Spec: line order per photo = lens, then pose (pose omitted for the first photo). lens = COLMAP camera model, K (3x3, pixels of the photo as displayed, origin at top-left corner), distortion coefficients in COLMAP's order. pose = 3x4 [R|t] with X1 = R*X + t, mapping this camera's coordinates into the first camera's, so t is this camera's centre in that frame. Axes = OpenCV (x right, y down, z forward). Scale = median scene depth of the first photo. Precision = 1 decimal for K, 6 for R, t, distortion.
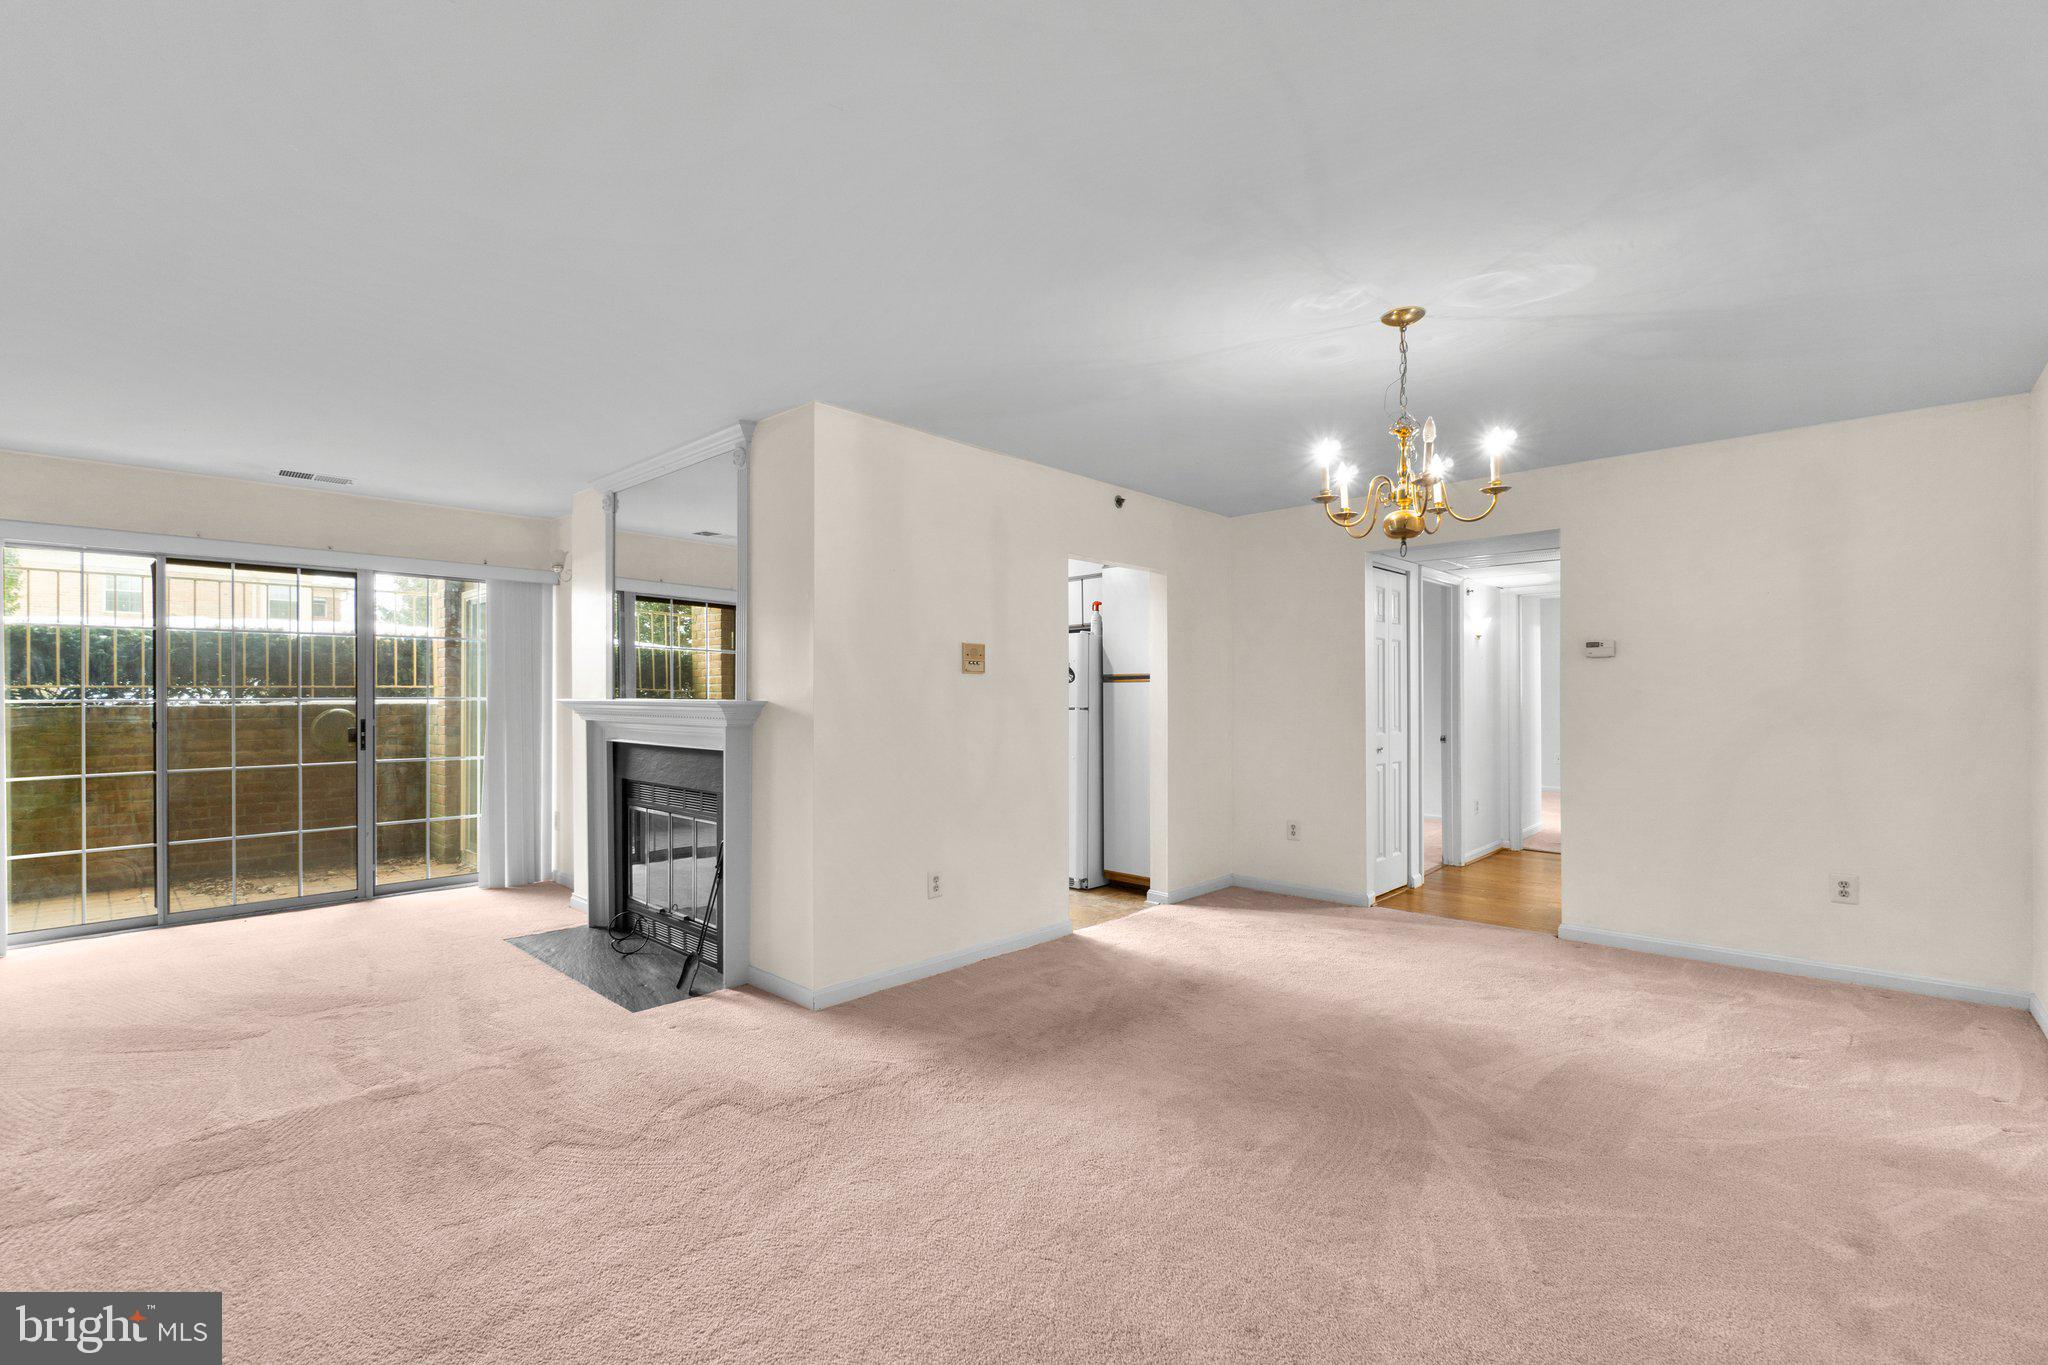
lens RADIAL K [[894.6, 0, 1017.4], [0, 894.6, 698.7], [0, 0, 1]] dist [-0.001624, 0.000041]
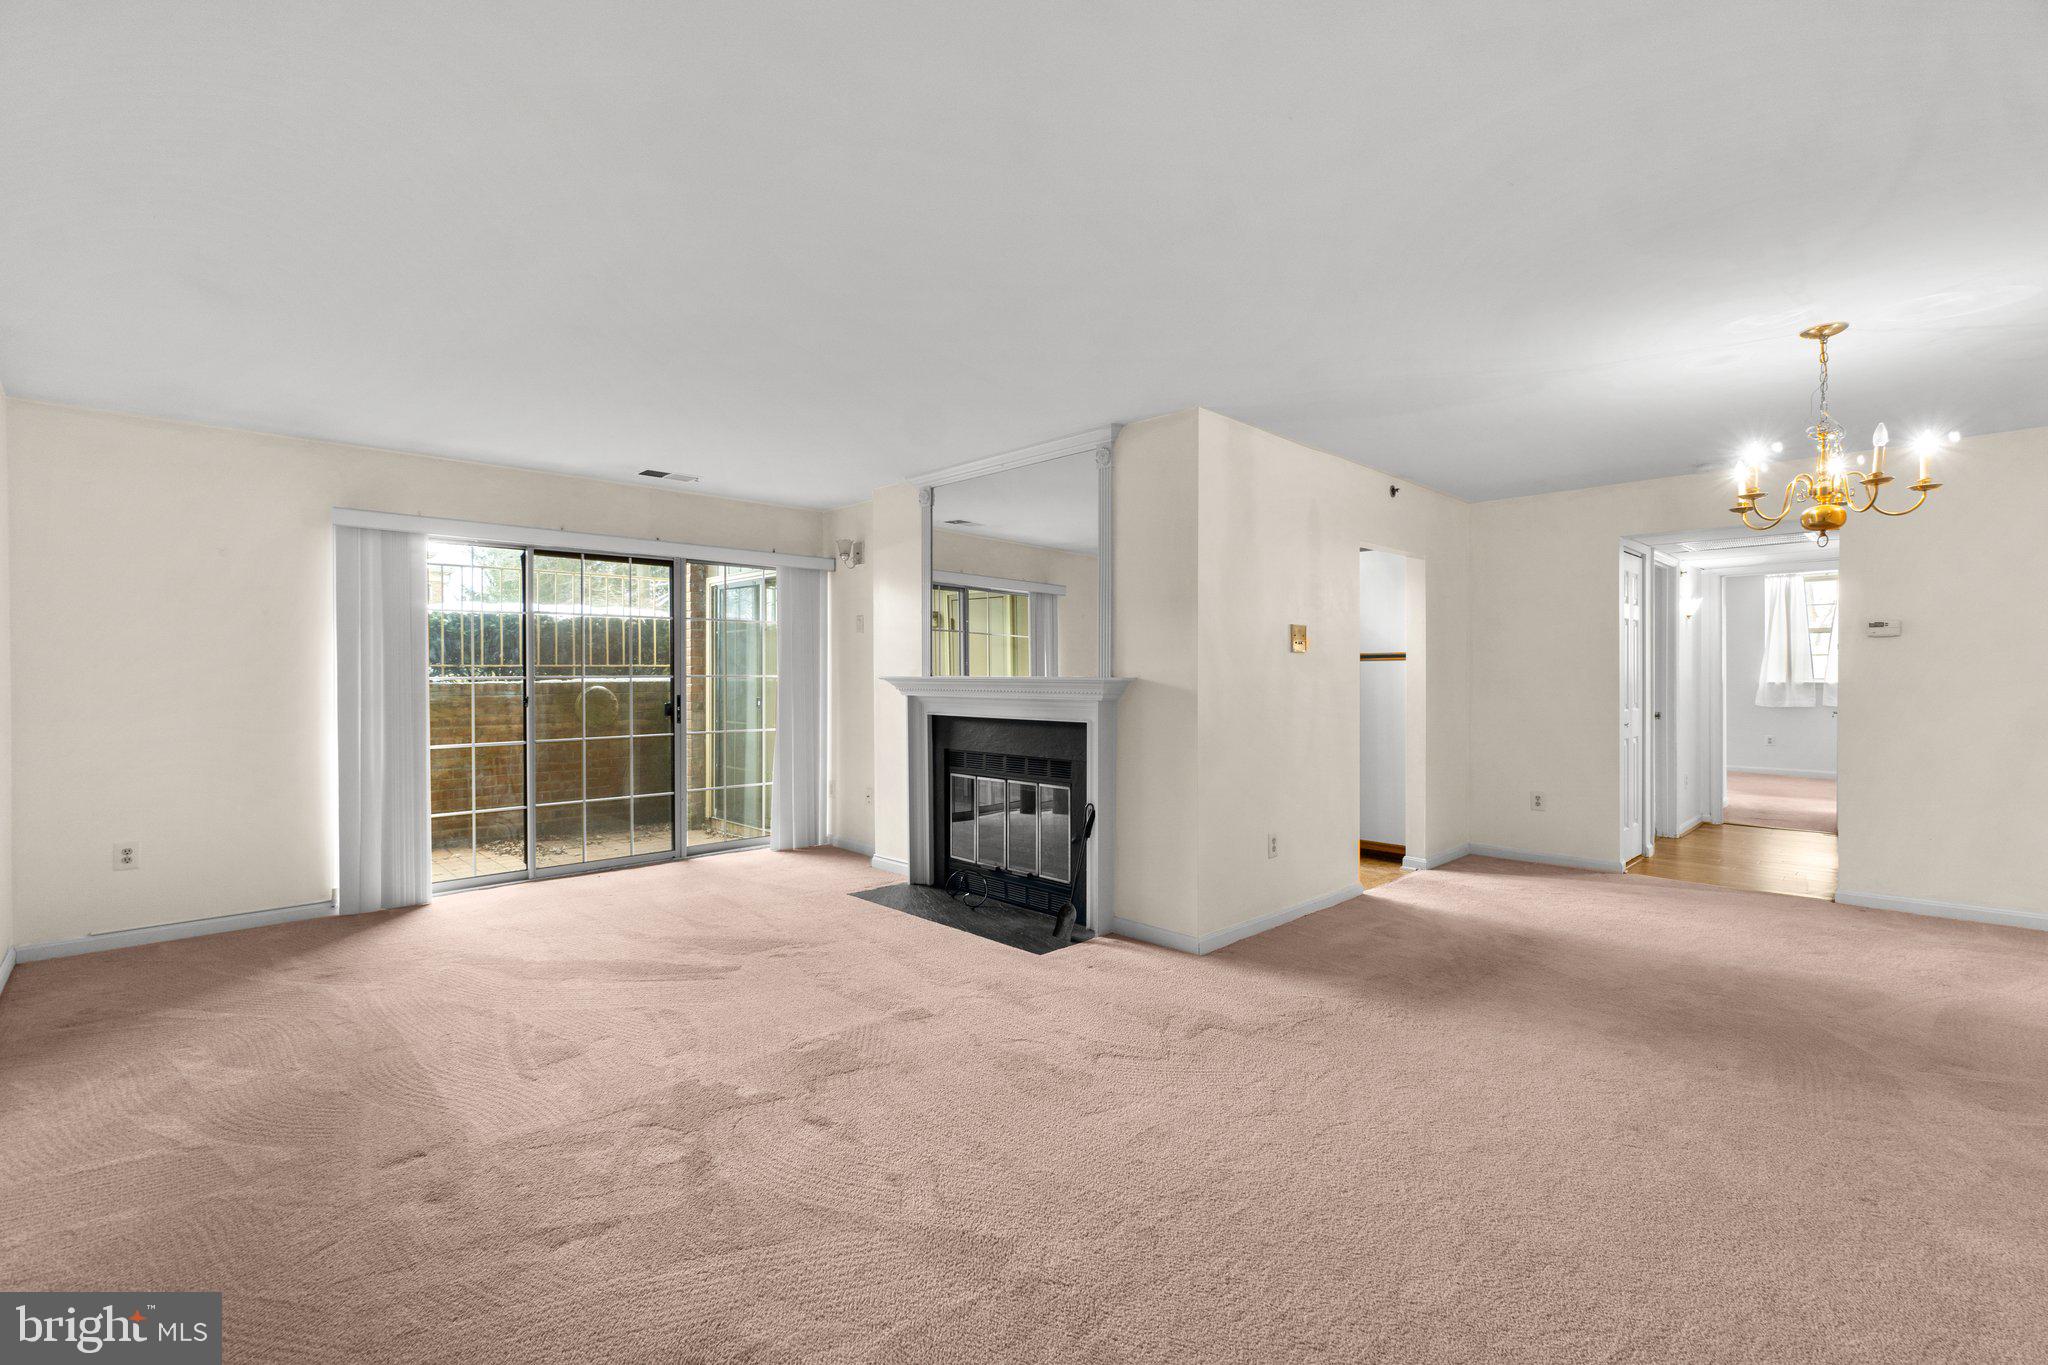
lens RADIAL K [[892.0, 0, 1025.3], [0, 892.0, 685.6], [0, 0, 1]] dist [0.000792, 0.000650]
pose [[0.999210, 0.000448, -0.039735, -0.299732], [-0.000096, 0.999961, 0.008855, 0.001979], [0.039737, -0.008844, 0.999171, -0.087319]]
